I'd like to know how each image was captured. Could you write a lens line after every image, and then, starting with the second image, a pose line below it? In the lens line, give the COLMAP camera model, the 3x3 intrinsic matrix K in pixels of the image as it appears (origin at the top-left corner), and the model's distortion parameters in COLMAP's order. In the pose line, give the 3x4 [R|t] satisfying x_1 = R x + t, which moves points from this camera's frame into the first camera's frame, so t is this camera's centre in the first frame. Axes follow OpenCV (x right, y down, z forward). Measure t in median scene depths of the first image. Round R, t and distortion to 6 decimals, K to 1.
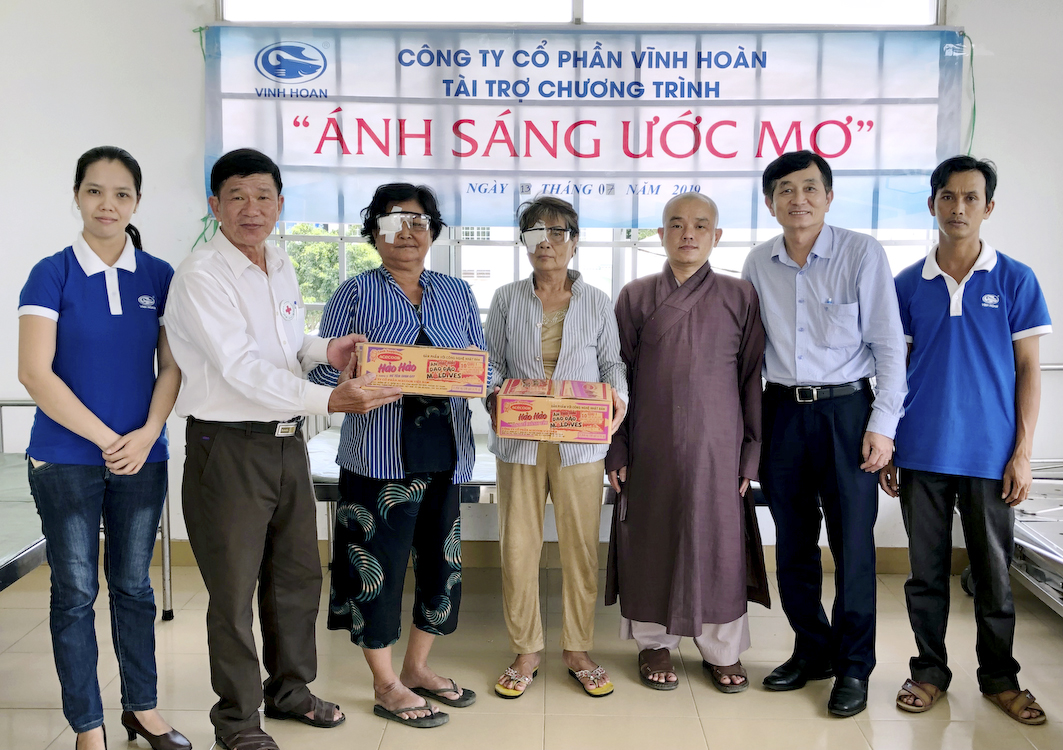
lens RADIAL K [[1426.5, 0, 525.8], [0, 1426.5, 387.4], [0, 0, 1]] dist [0.022364, 0.000000]
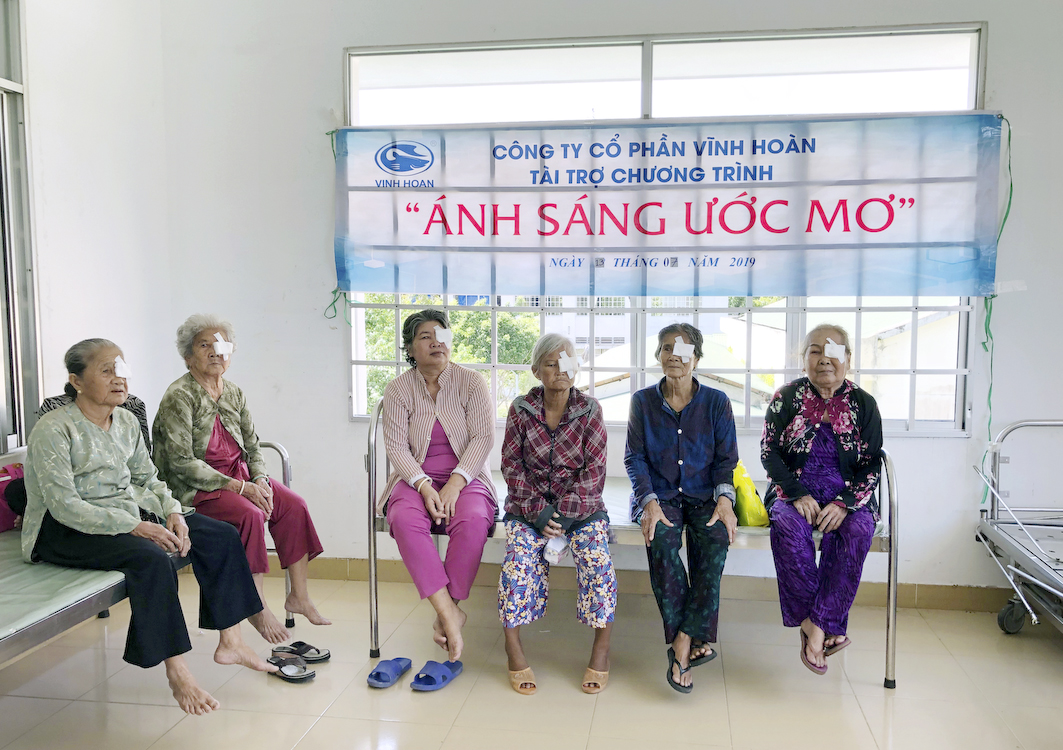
lens RADIAL K [[984.3, 0, 526.0], [0, 984.3, 384.8], [0, 0, 1]] dist [0.007816, 0.000000]
pose [[0.989885, 0.008394, -0.141624, 0.054510], [-0.011510, 0.999709, -0.021195, -0.022656], [0.141405, 0.022611, 0.989694, 0.206413]]
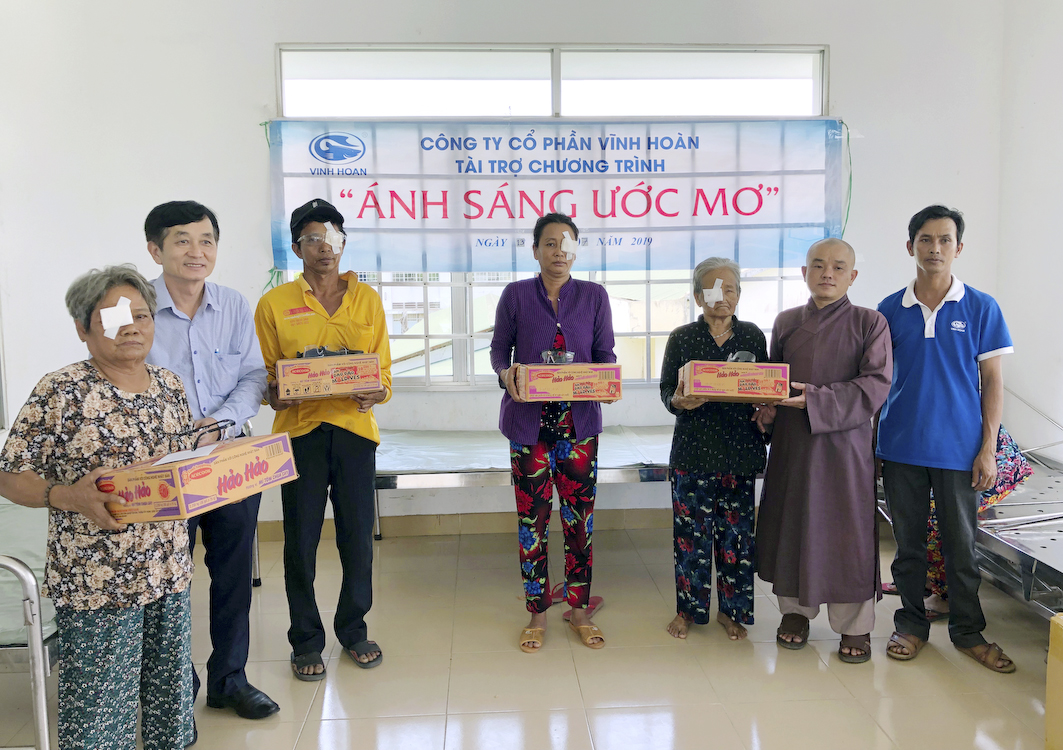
lens RADIAL K [[984.3, 0, 548.0], [0, 984.3, 362.8], [0, 0, 1]] dist [0.007816, 0.000000]
pose [[0.996284, -0.027017, 0.081780, -0.052586], [0.028472, 0.999455, -0.016683, -0.012496], [-0.081285, 0.018949, 0.996511, 0.097749]]
